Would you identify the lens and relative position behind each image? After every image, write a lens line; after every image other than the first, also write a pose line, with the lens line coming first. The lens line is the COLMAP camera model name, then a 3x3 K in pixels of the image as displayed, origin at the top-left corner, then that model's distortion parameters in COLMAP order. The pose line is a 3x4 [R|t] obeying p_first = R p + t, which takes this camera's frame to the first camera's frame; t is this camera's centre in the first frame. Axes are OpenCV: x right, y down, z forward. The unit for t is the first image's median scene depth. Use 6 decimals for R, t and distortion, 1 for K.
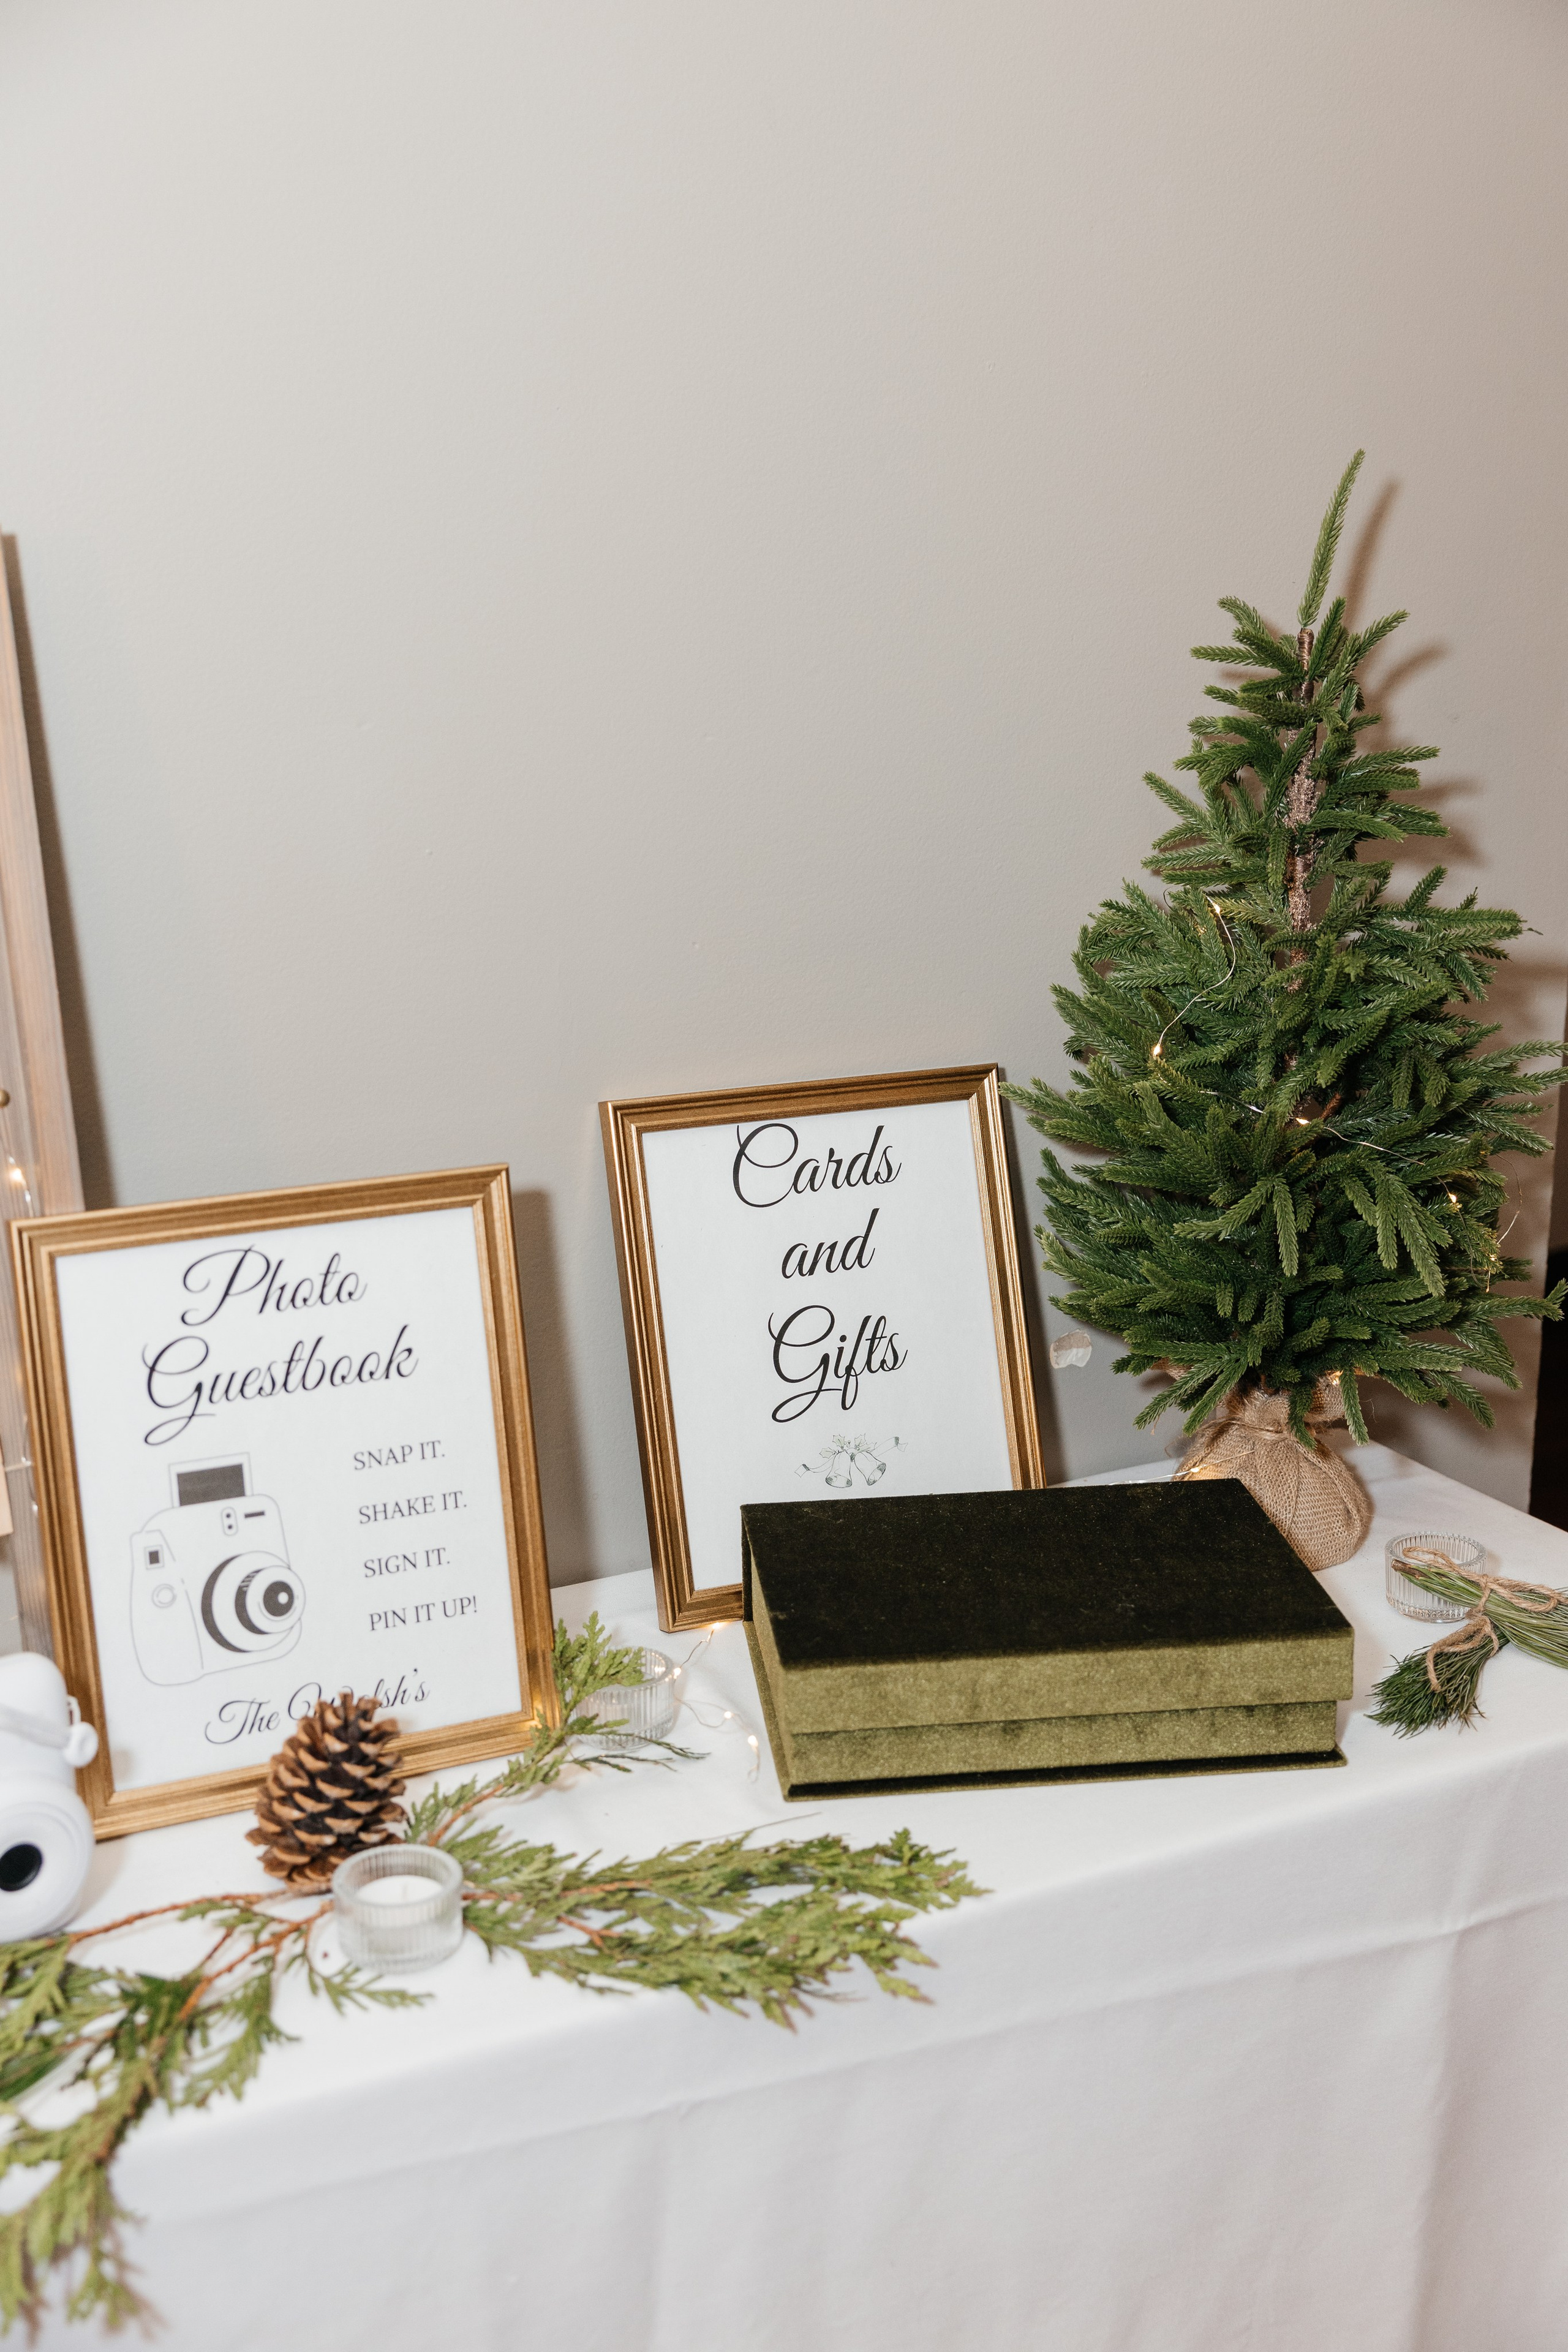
lens RADIAL K [[2654.6, 0, 784.0], [0, 2654.6, 1176.0], [0, 0, 1]] dist [-0.005144, -0.077741]
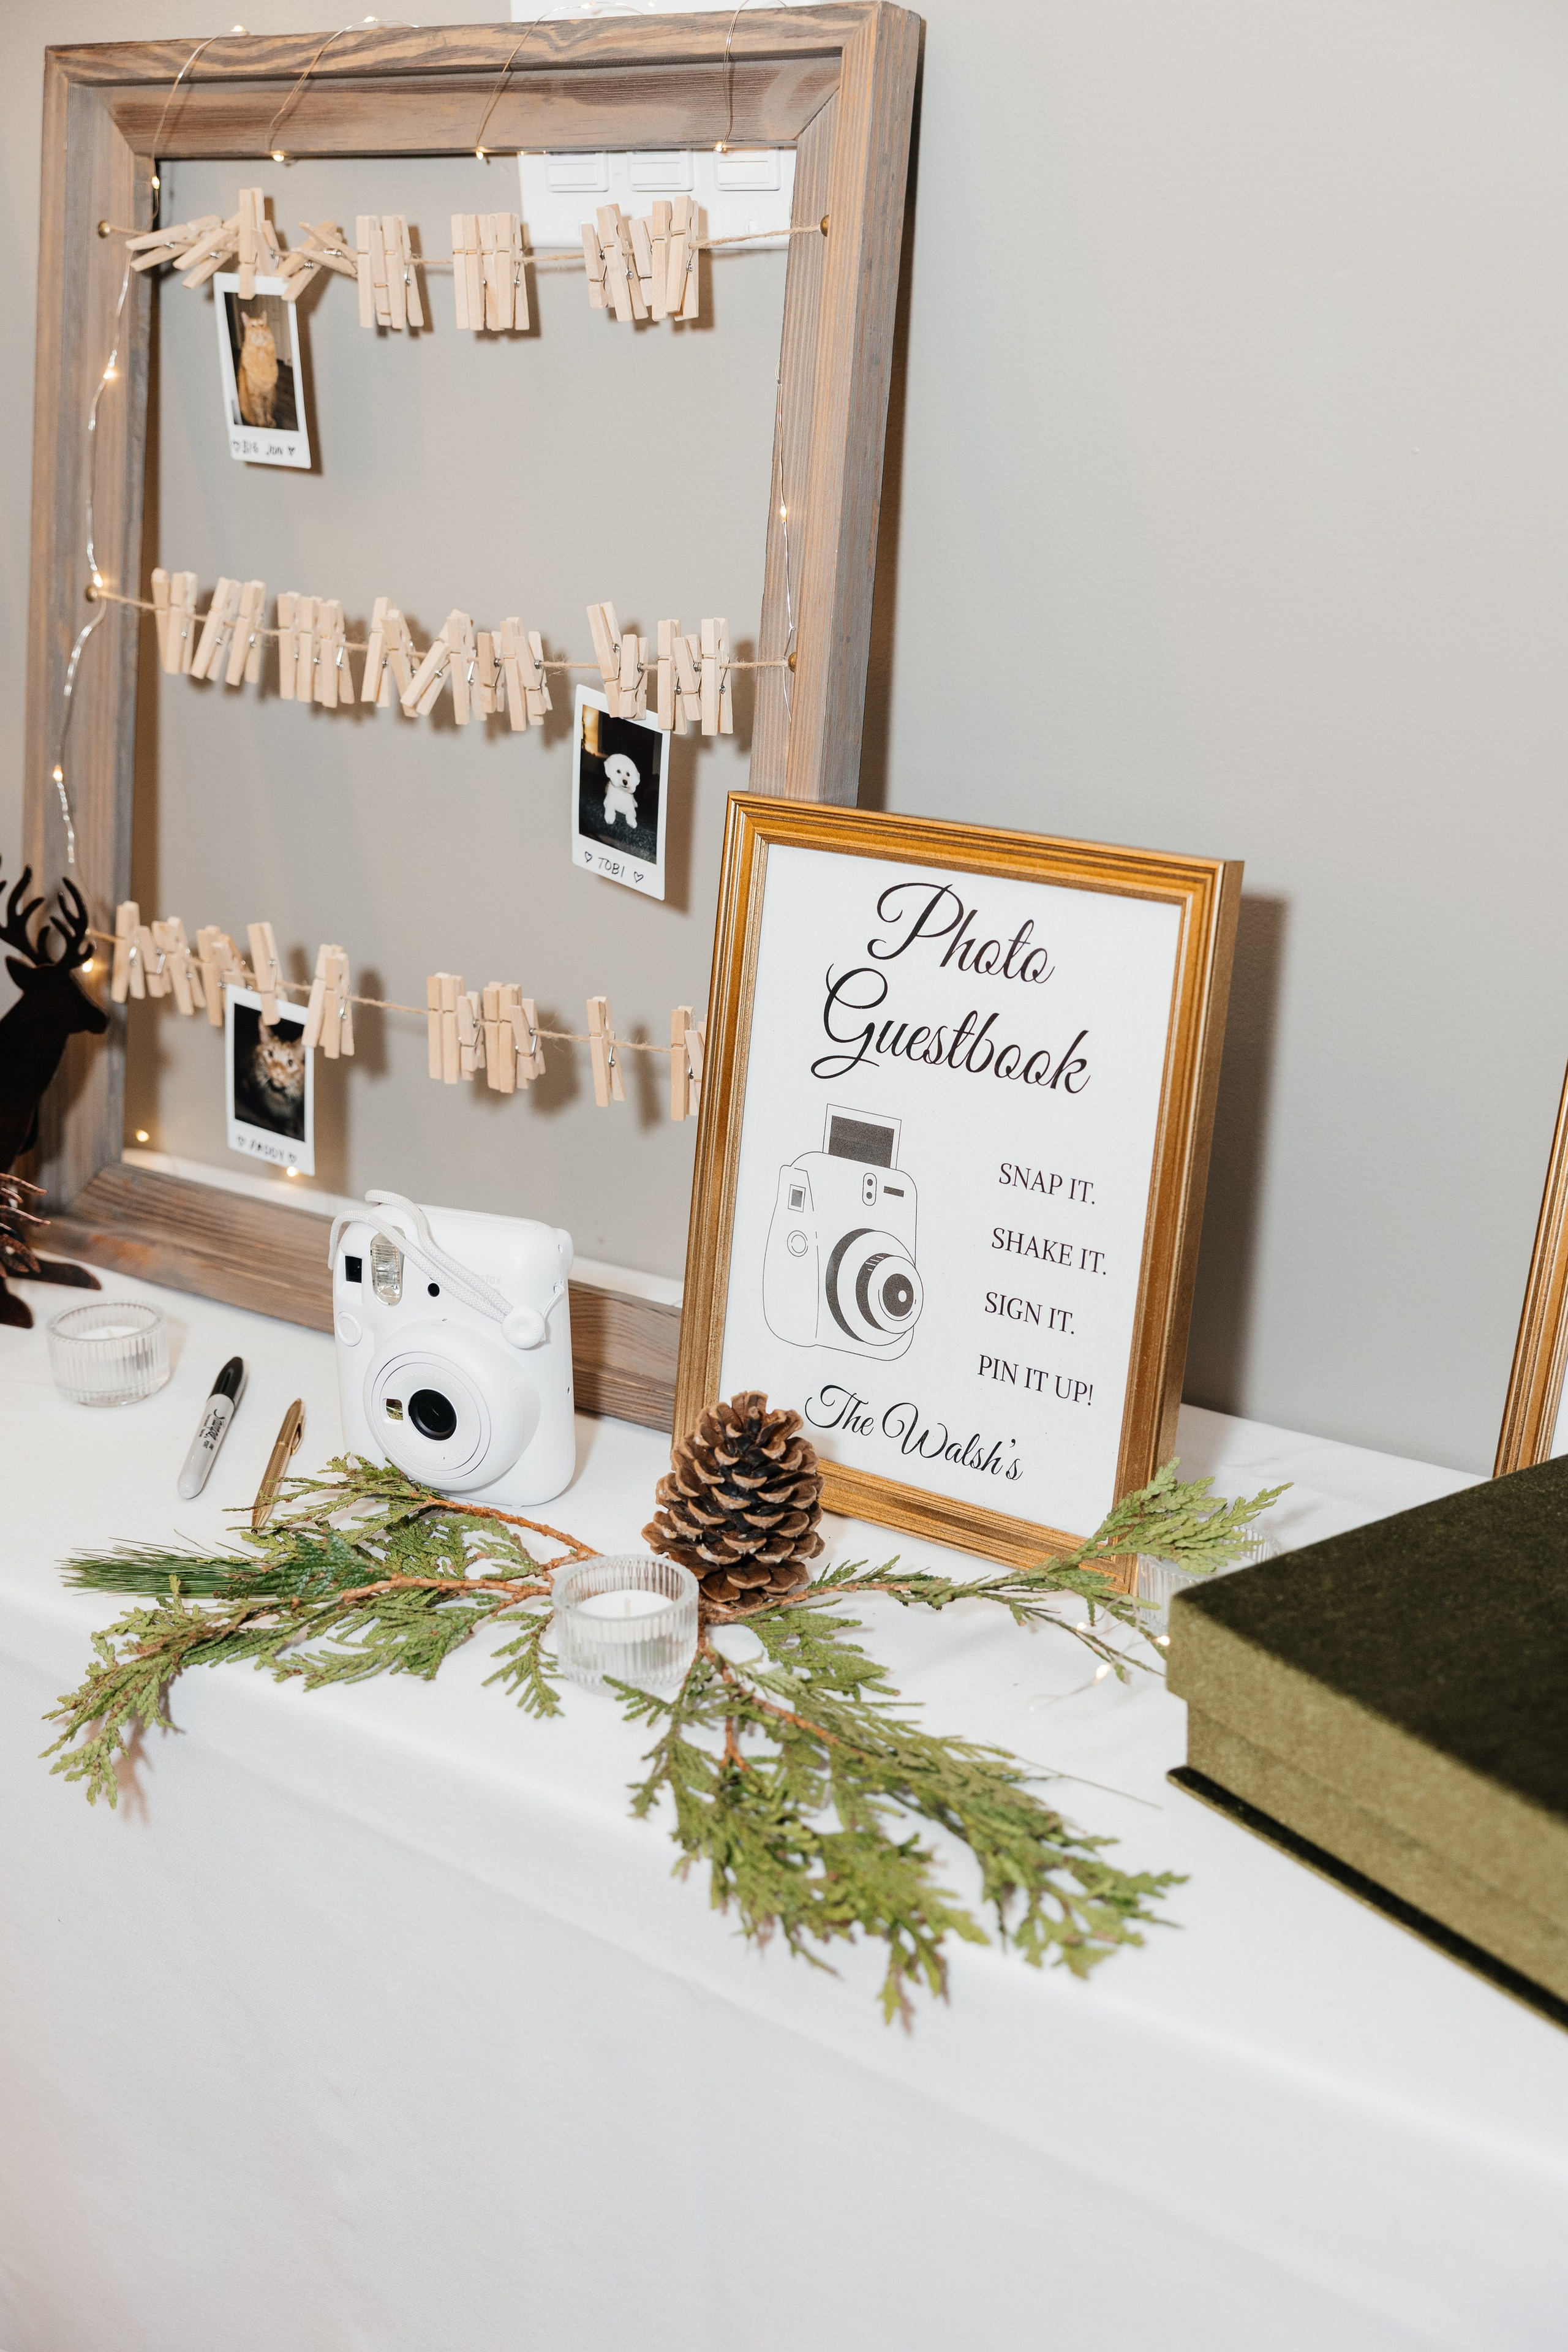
lens RADIAL K [[2951.7, 0, 838.0], [0, 2951.7, 1171.8], [0, 0, 1]] dist [-0.002635, -0.007490]
pose [[0.474499, 0.290346, -0.830993, 0.579778], [-0.207122, 0.954357, 0.215182, -0.080055], [0.855541, 0.070013, 0.512979, 0.486550]]
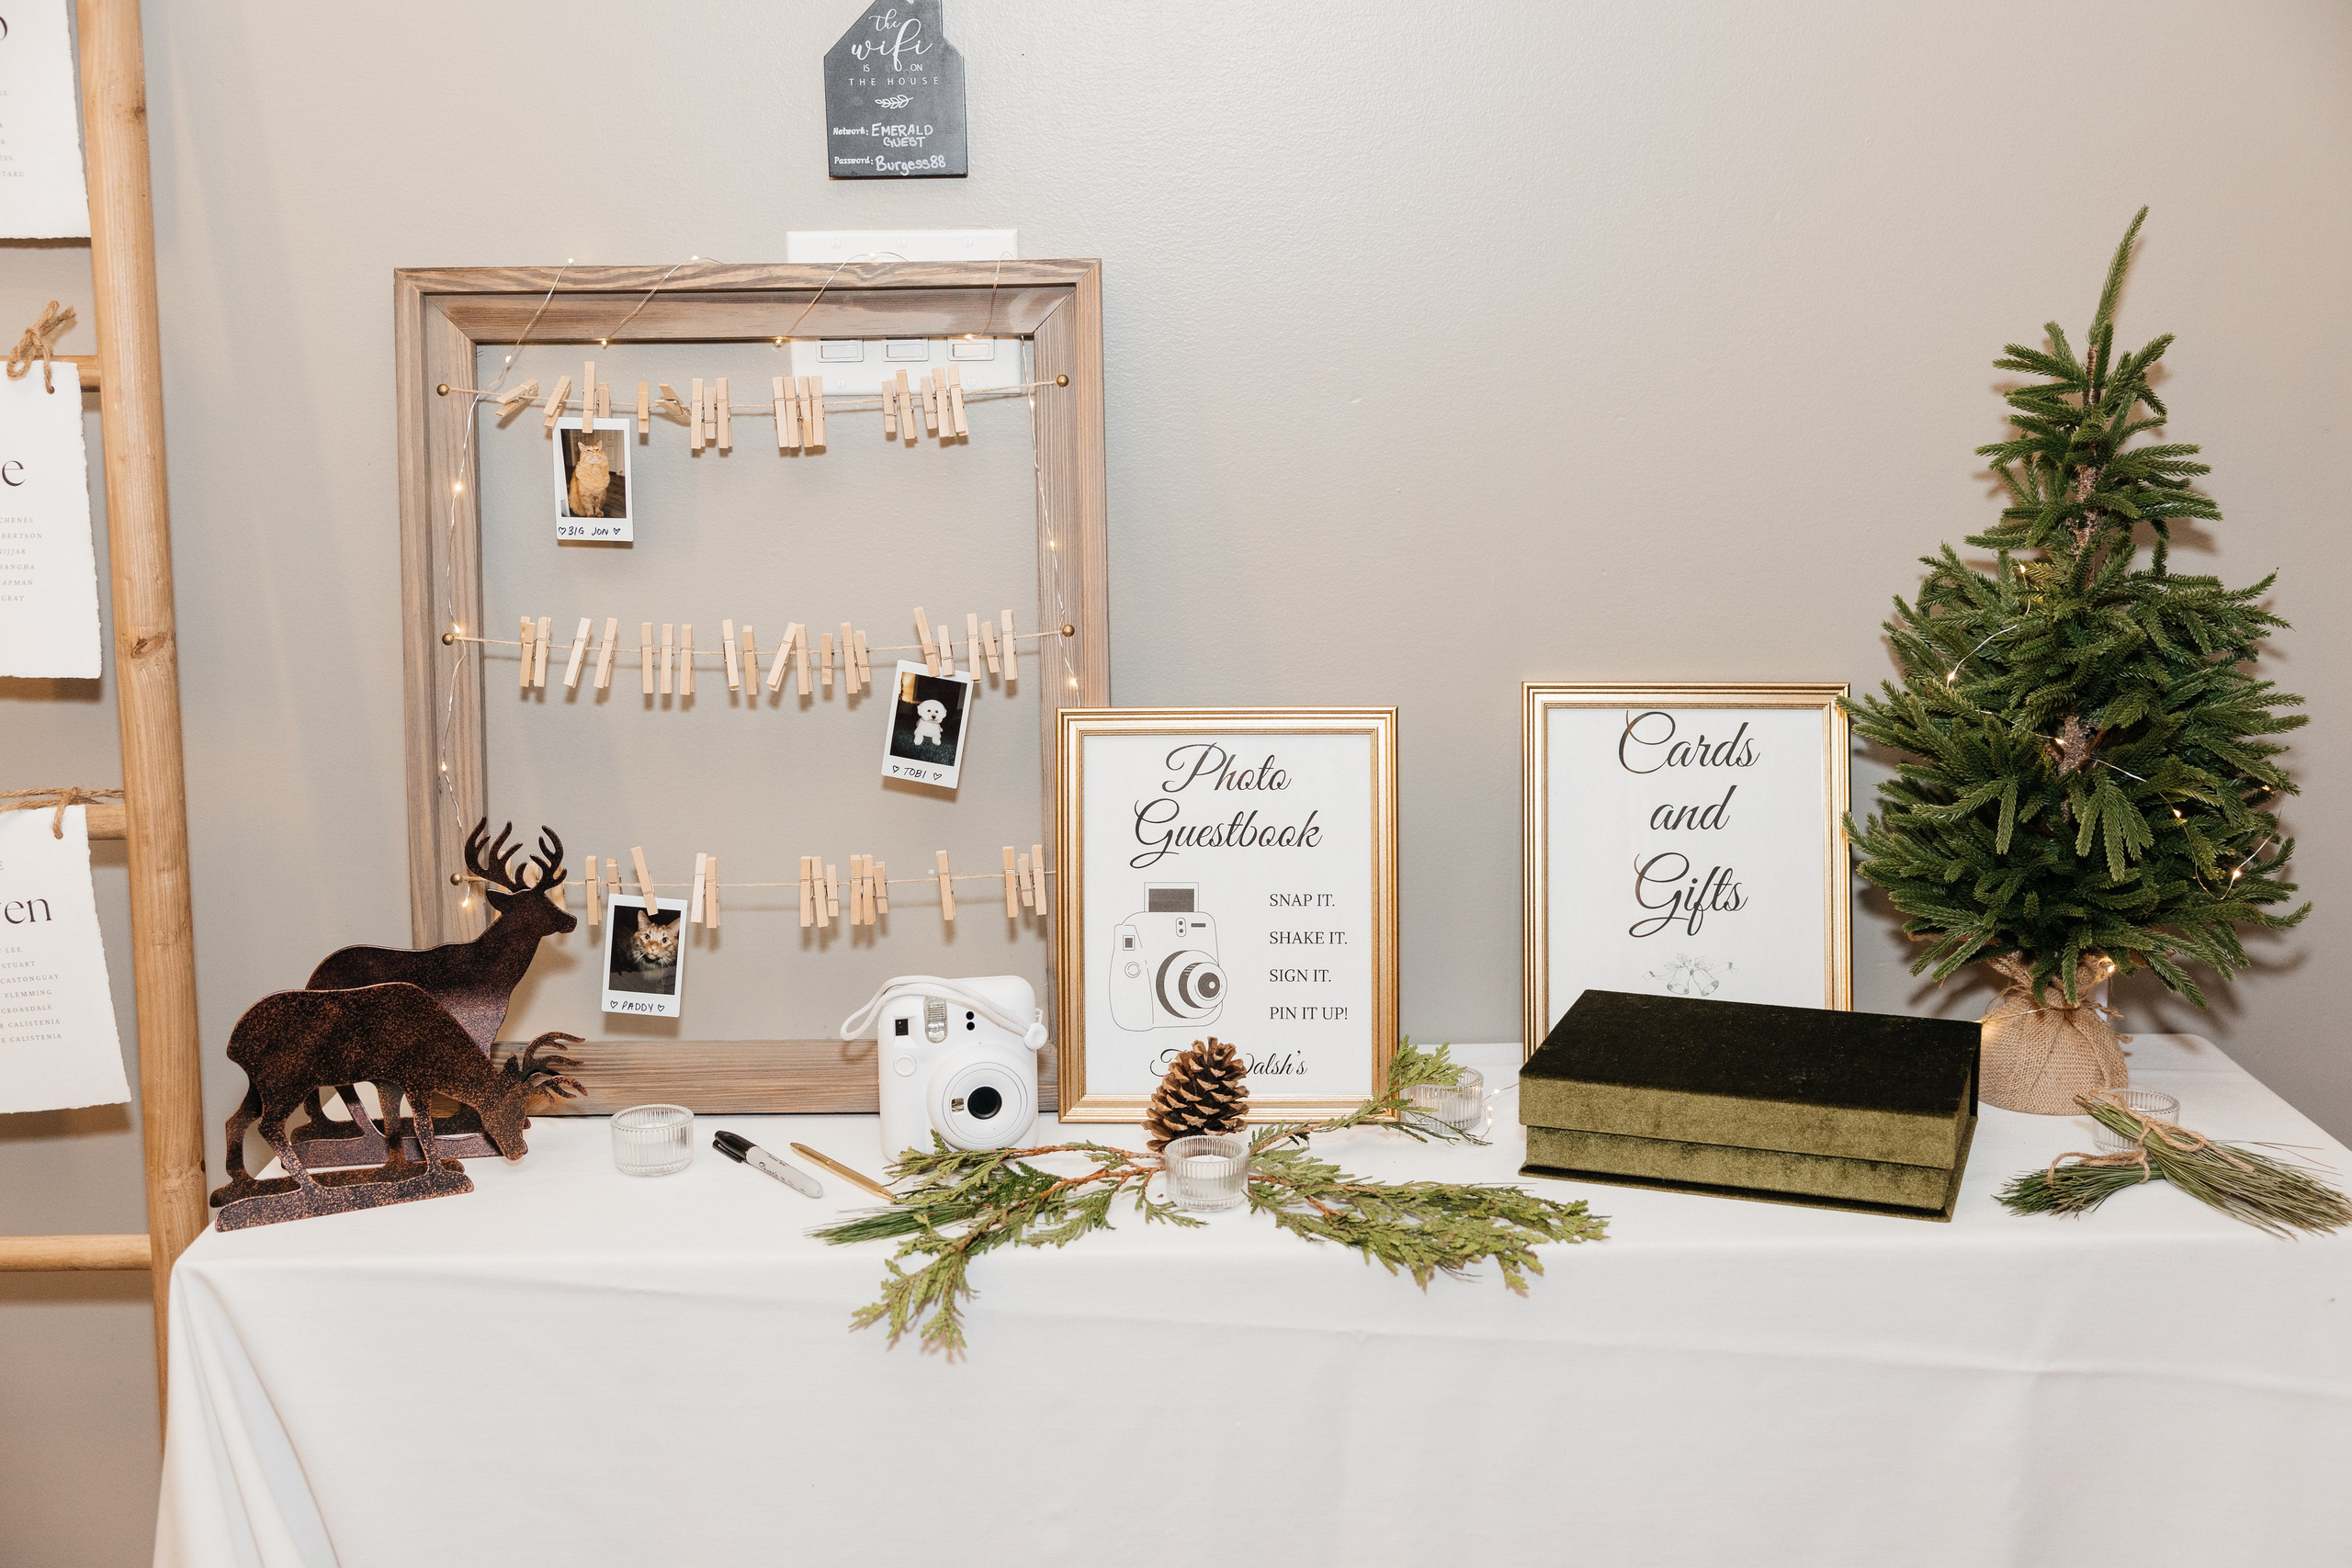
lens RADIAL K [[2654.3, 0, 1176.0], [0, 2654.3, 784.0], [0, 0, 1]] dist [-0.005144, -0.077741]
pose [[0.892476, 0.090821, -0.441857, 0.429332], [-0.109770, 0.993804, -0.017447, 0.075830], [0.437534, 0.064074, 0.896916, -0.330444]]
